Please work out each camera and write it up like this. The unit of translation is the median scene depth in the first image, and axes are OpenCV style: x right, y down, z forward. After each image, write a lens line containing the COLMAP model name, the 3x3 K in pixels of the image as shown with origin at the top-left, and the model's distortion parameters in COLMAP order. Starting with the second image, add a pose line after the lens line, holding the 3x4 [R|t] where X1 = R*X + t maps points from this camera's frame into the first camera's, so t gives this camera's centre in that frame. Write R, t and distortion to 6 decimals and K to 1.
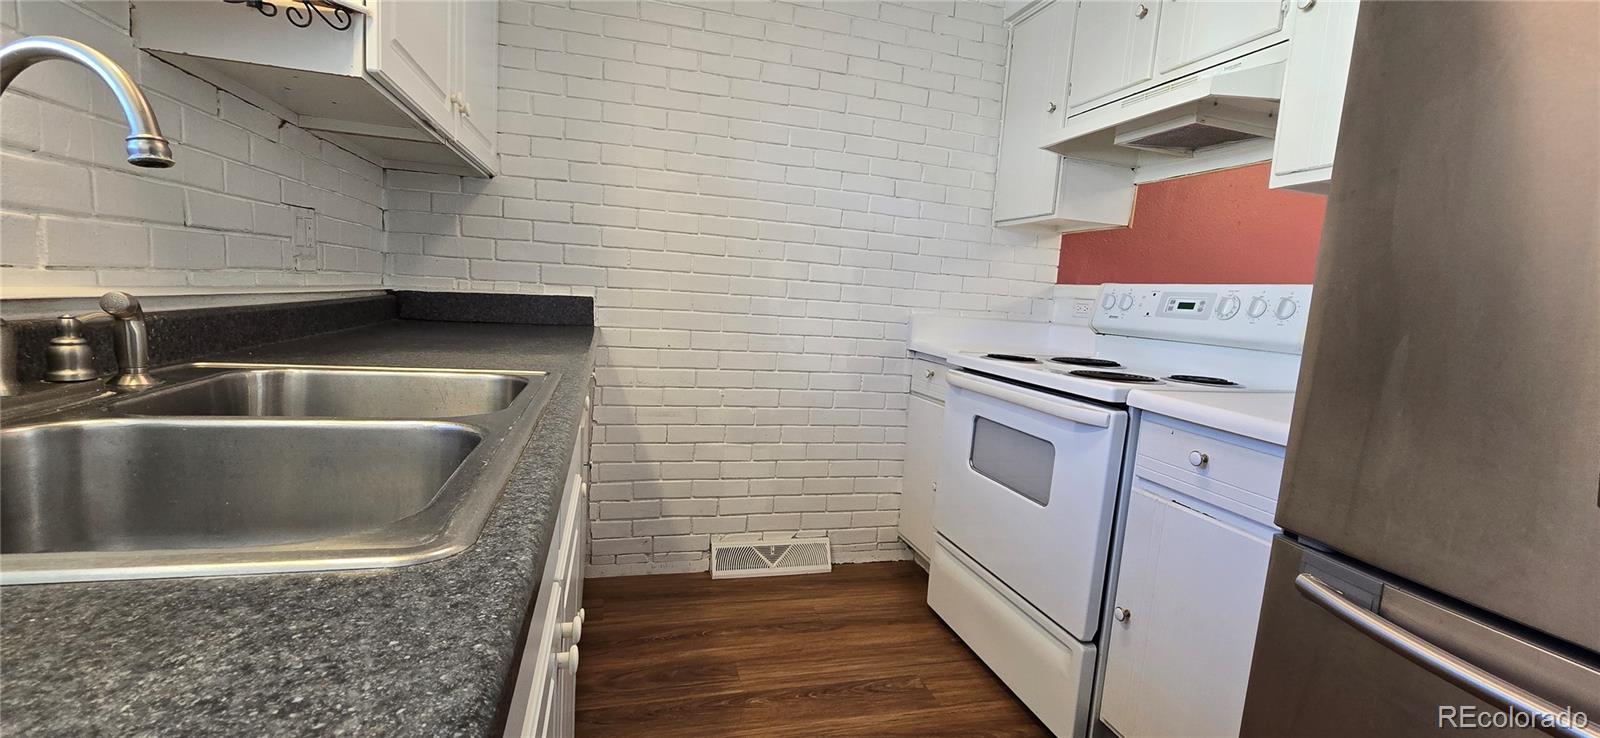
lens RADIAL K [[657.4, 0, 802.2], [0, 657.4, 375.6], [0, 0, 1]] dist [0.001357, 0.001012]
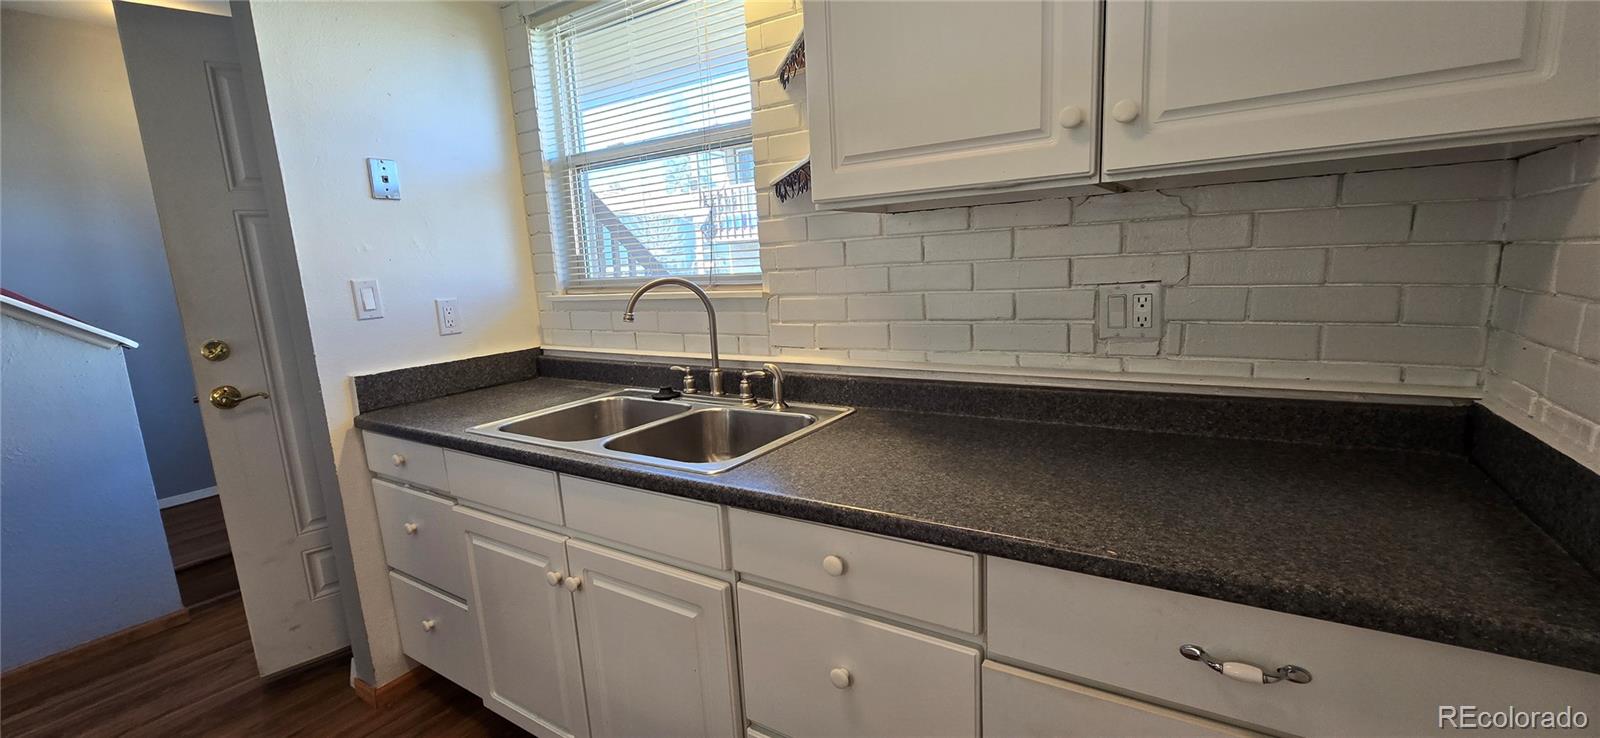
lens RADIAL K [[657.4, 0, 794.7], [0, 657.4, 372.7], [0, 0, 1]] dist [0.001357, 0.001012]
pose [[-0.766451, 0.090347, -0.635917, 0.088487], [-0.070368, 0.972287, 0.222949, -0.200790], [0.638437, 0.215628, -0.738852, 0.914902]]
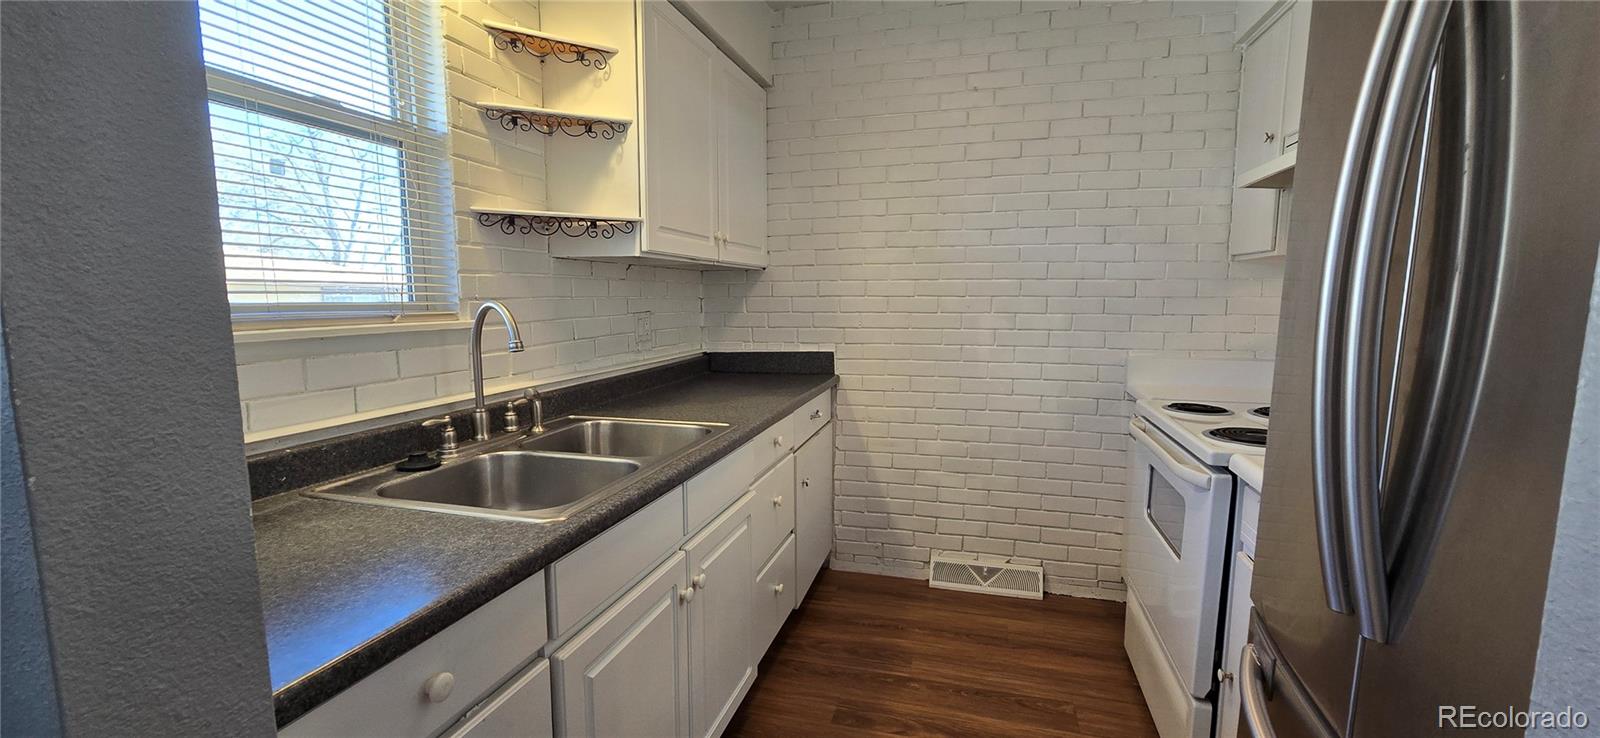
lens RADIAL K [[657.4, 0, 800.7], [0, 657.4, 375.6], [0, 0, 1]] dist [0.001357, 0.001012]
pose [[0.851411, -0.002469, -0.524494, 0.297984], [-0.007342, 0.999835, -0.016624, -0.048672], [0.524448, 0.018004, 0.851252, -0.131750]]
